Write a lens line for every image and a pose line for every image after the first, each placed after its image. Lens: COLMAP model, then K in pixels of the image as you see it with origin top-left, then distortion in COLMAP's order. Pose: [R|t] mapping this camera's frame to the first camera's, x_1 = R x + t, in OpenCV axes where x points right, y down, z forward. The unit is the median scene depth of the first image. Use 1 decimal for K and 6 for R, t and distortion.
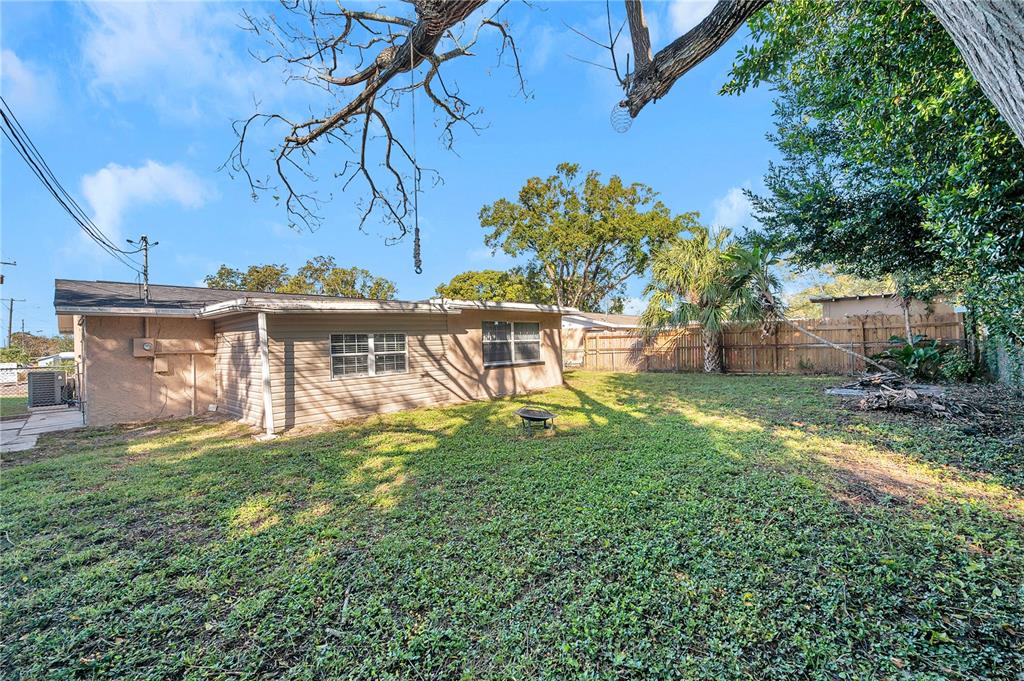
lens RADIAL K [[408.2, 0, 512.4], [0, 408.2, 339.4], [0, 0, 1]] dist [0.004321, -0.000416]
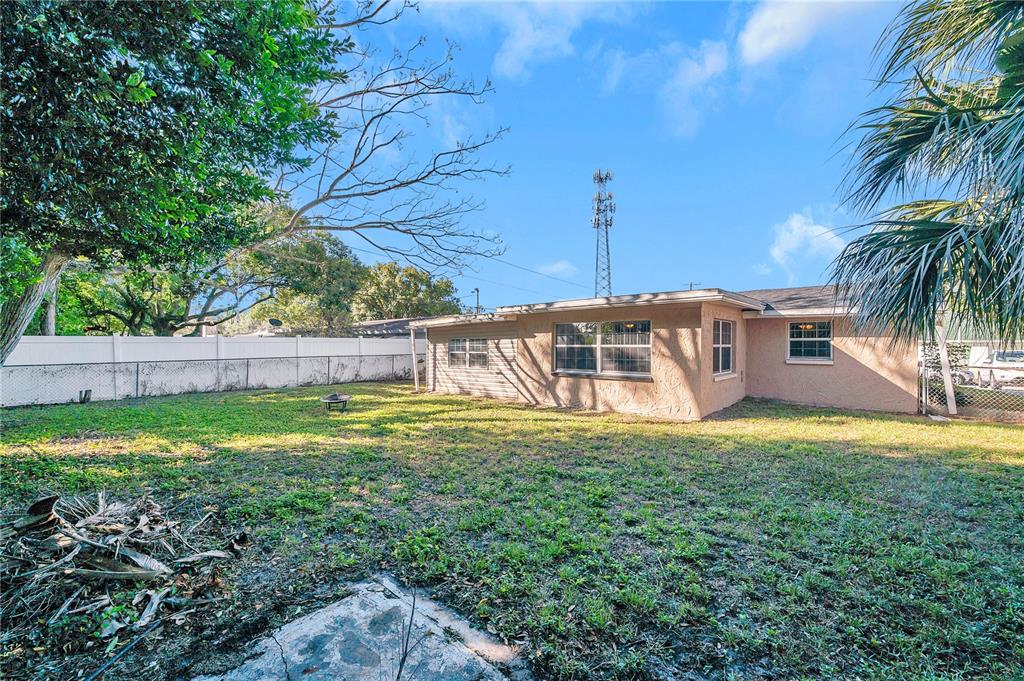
lens RADIAL K [[408.2, 0, 513.2], [0, 408.2, 343.1], [0, 0, 1]] dist [0.004321, -0.000416]
pose [[0.029325, 0.022845, -0.999309, 0.910576], [0.004760, 0.999724, 0.022994, -0.025580], [0.999559, -0.005431, 0.029208, 0.934622]]
